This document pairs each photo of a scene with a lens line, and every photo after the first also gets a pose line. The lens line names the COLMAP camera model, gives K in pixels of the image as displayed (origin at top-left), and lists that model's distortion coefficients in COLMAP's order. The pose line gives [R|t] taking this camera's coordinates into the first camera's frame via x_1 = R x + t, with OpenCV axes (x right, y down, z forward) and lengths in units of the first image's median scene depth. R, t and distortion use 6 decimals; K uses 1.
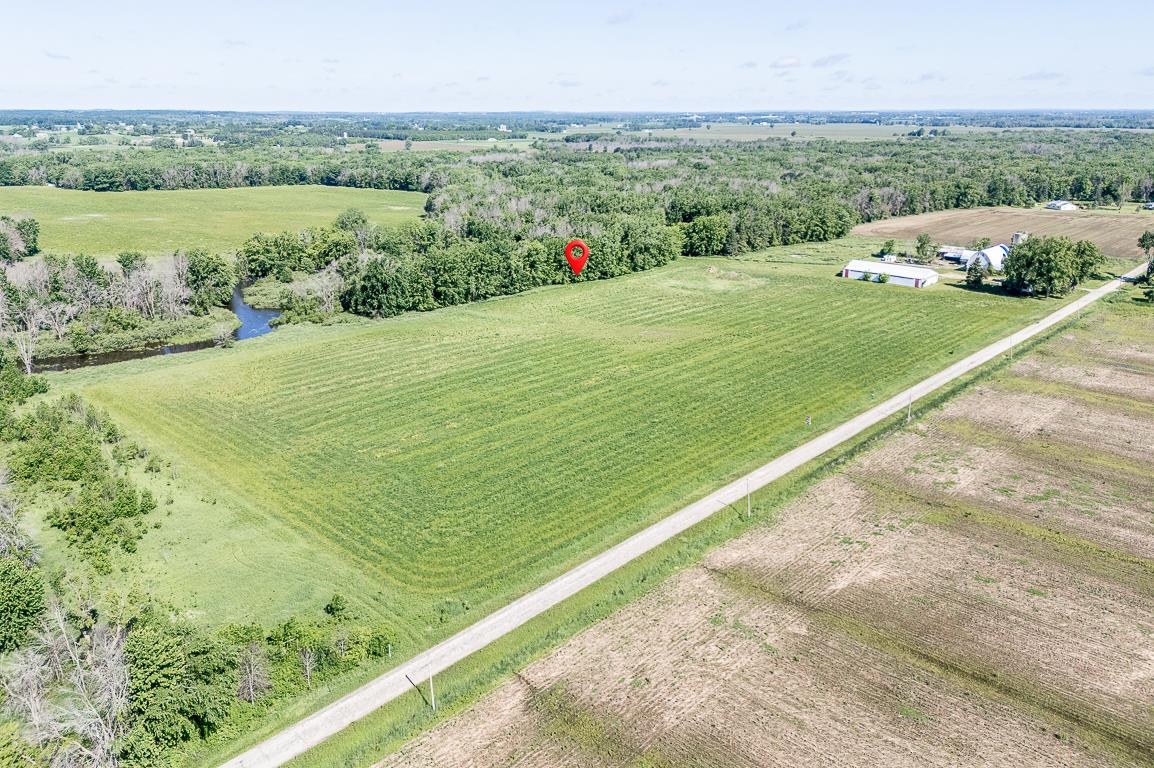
lens RADIAL K [[849.2, 0, 577.0], [0, 849.2, 384.0], [0, 0, 1]] dist [0.072704, -0.085243]
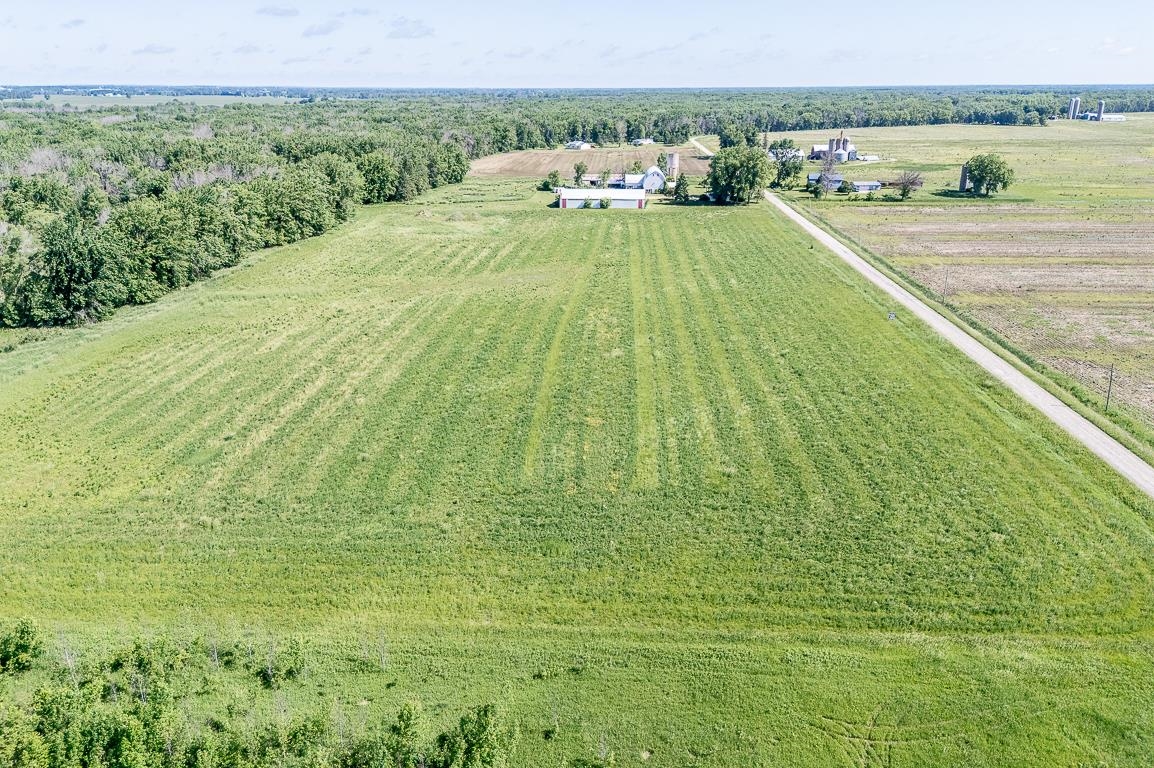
lens RADIAL K [[849.2, 0, 577.0], [0, 849.2, 384.0], [0, 0, 1]] dist [0.072704, -0.085243]
pose [[0.746118, -0.214785, 0.630219, -0.411481], [0.201282, 0.975013, 0.093996, -0.029954], [-0.634660, 0.056720, 0.770707, 0.397517]]
